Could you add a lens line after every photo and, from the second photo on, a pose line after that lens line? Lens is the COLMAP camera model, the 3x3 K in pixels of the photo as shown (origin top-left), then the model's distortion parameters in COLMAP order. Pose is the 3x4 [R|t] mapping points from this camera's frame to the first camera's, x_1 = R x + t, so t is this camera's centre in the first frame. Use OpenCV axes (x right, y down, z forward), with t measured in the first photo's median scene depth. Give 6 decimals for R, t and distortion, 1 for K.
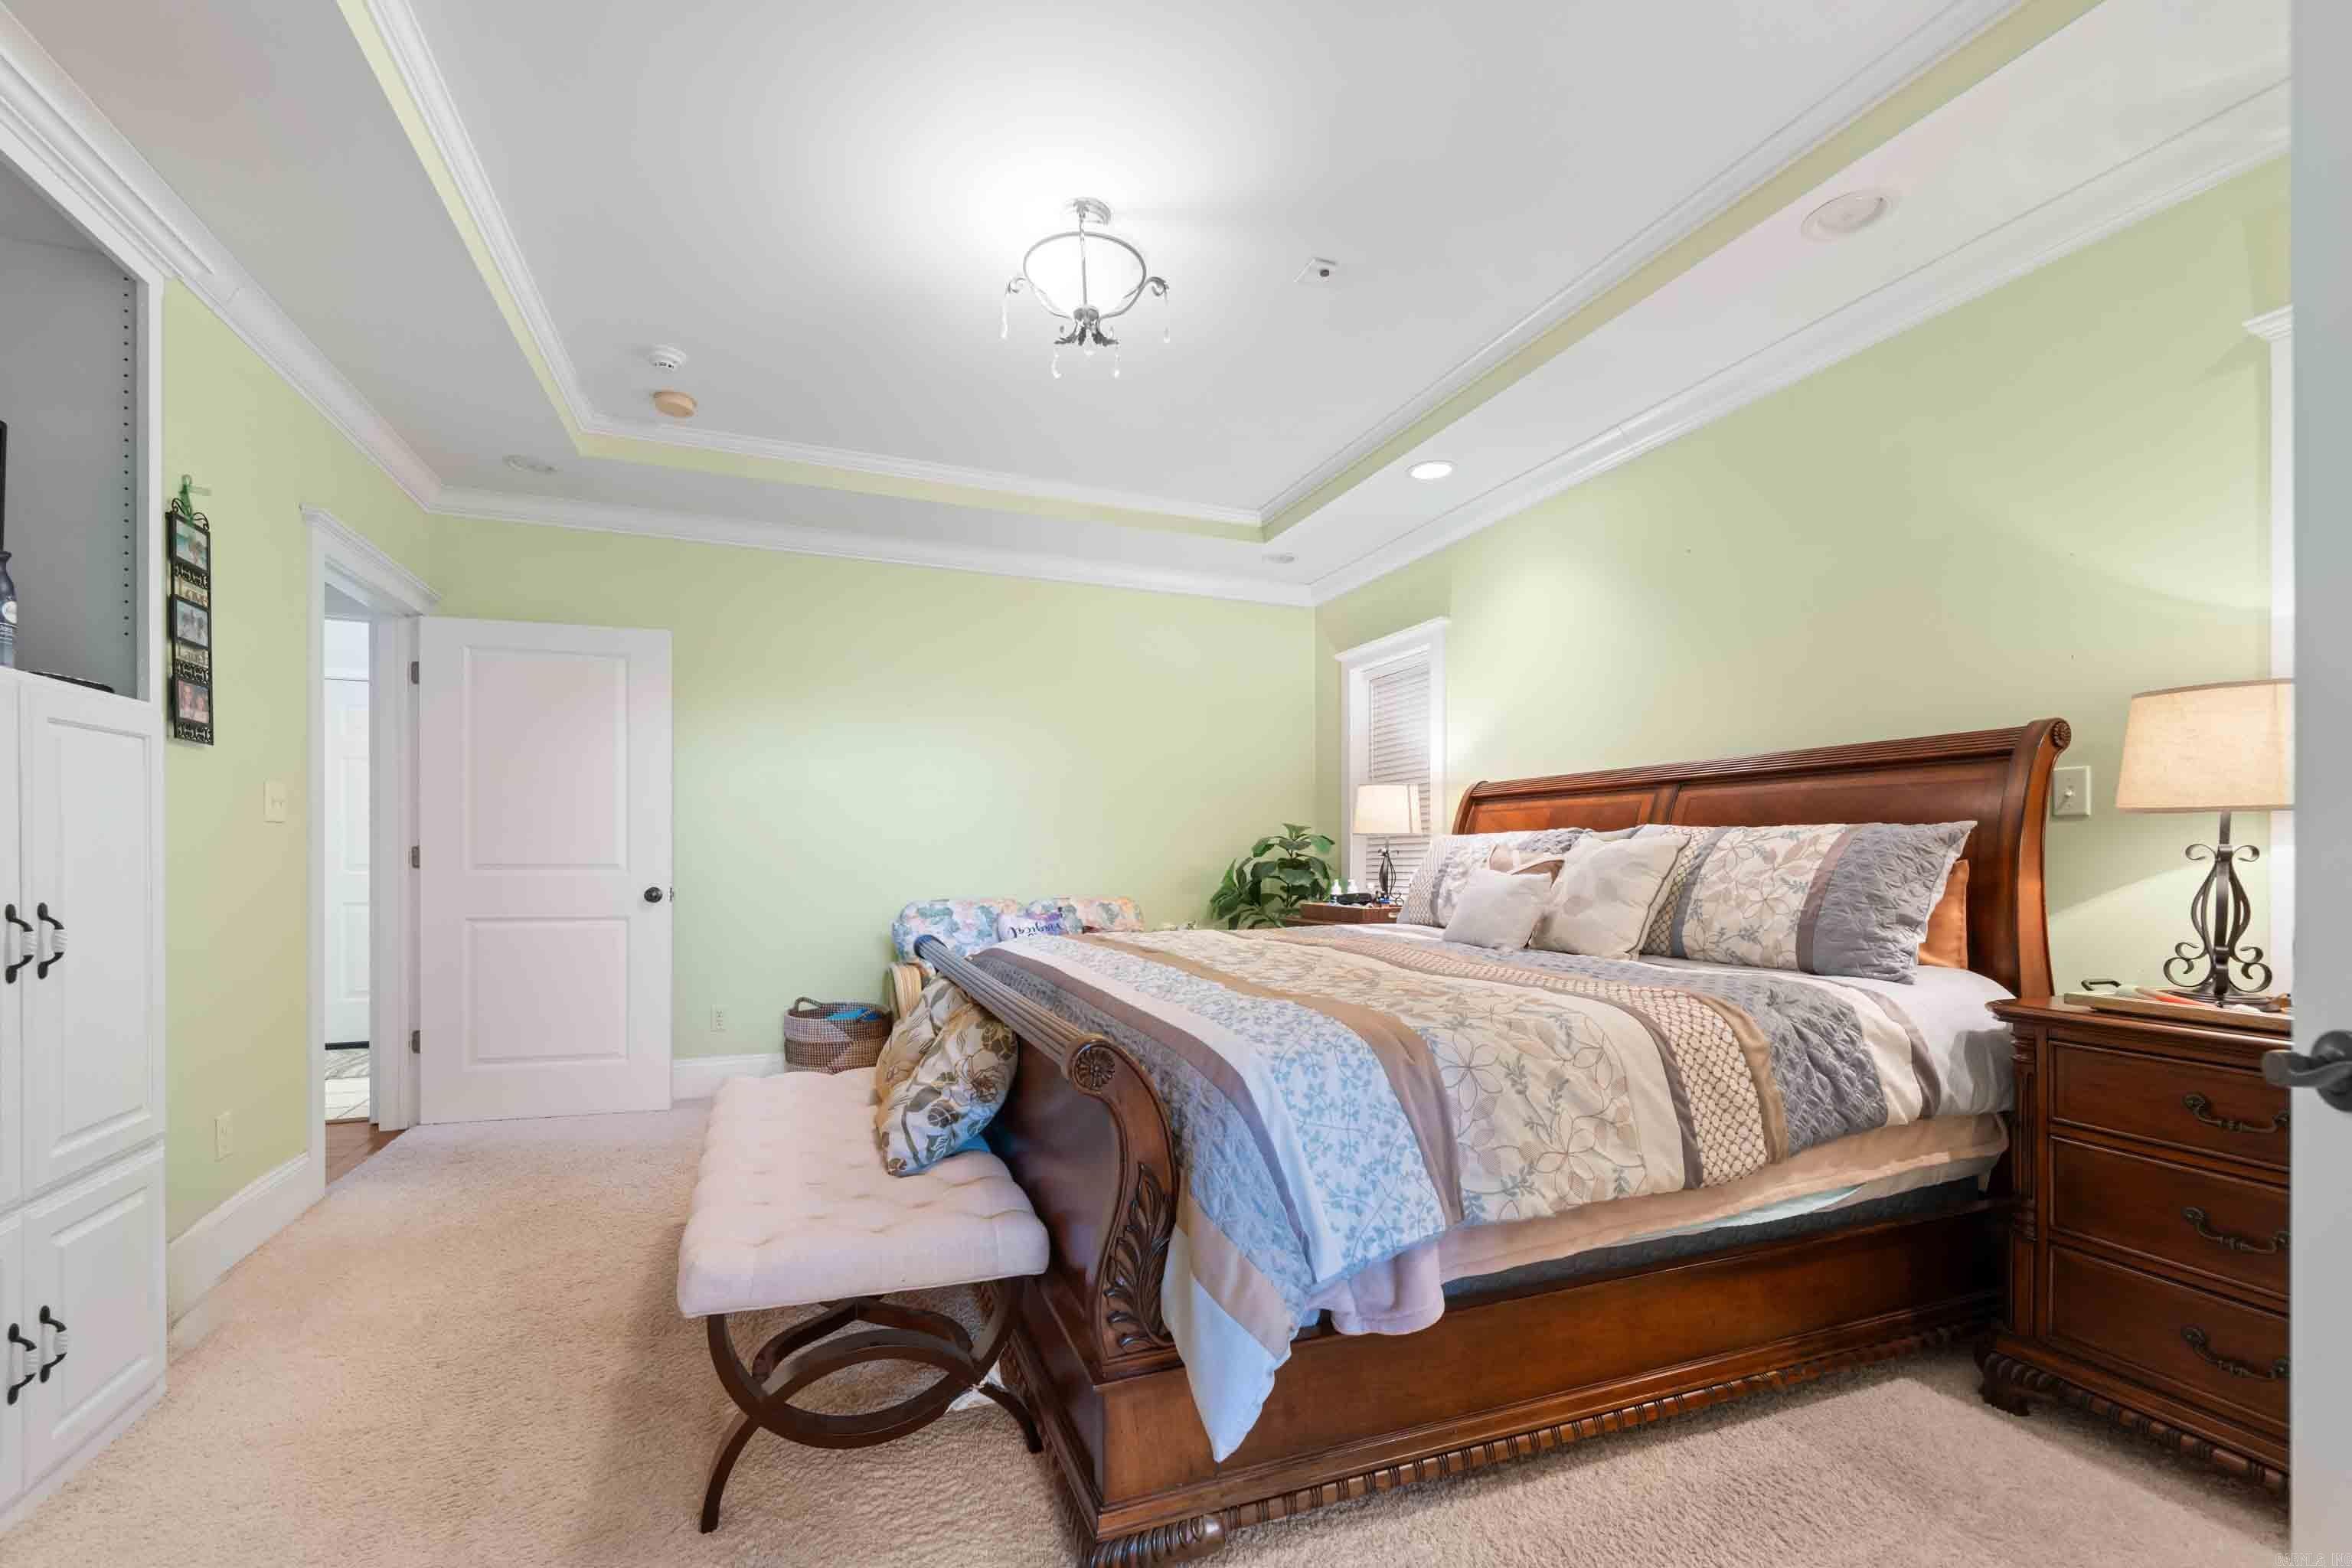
lens RADIAL K [[995.8, 0, 1182.7], [0, 995.8, 841.3], [0, 0, 1]] dist [0.010429, 0.000076]
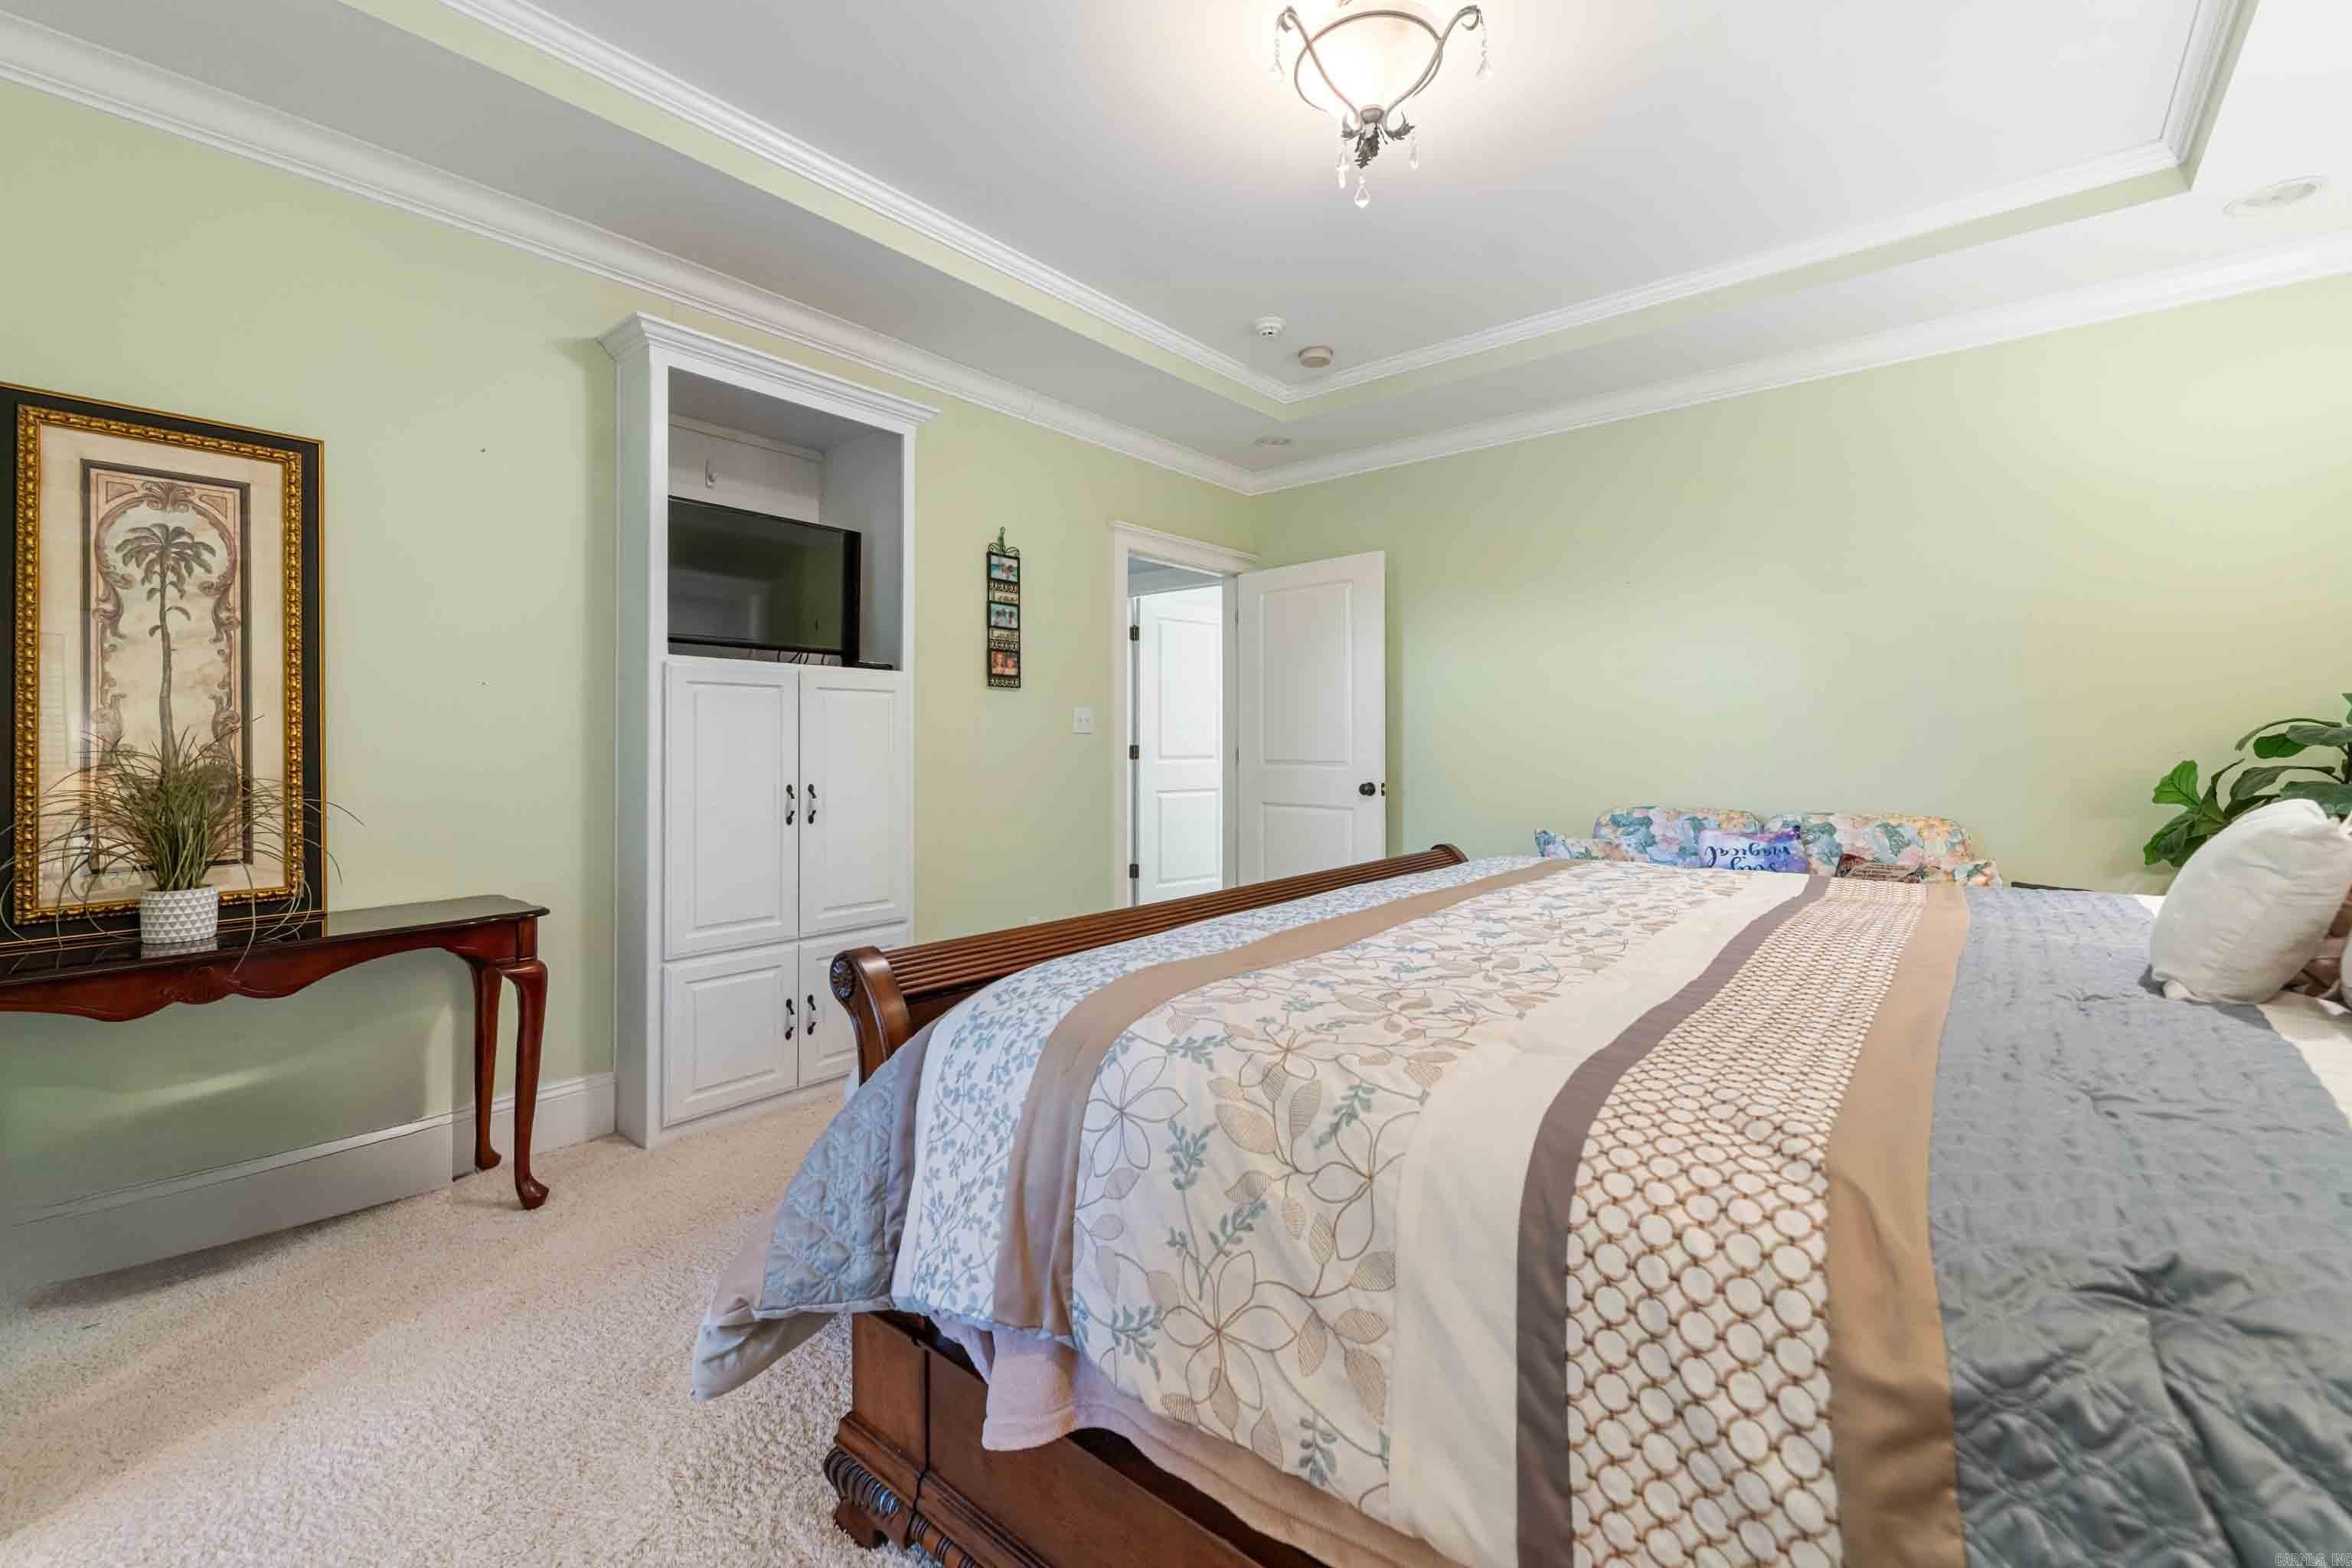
lens RADIAL K [[980.3, 0, 1185.1], [0, 980.3, 732.1], [0, 0, 1]] dist [0.001231, -0.000283]
pose [[0.475329, -0.015011, -0.879680, 0.587651], [0.015424, 0.999843, -0.008728, -0.006753], [0.879673, -0.009420, 0.475486, 0.505349]]
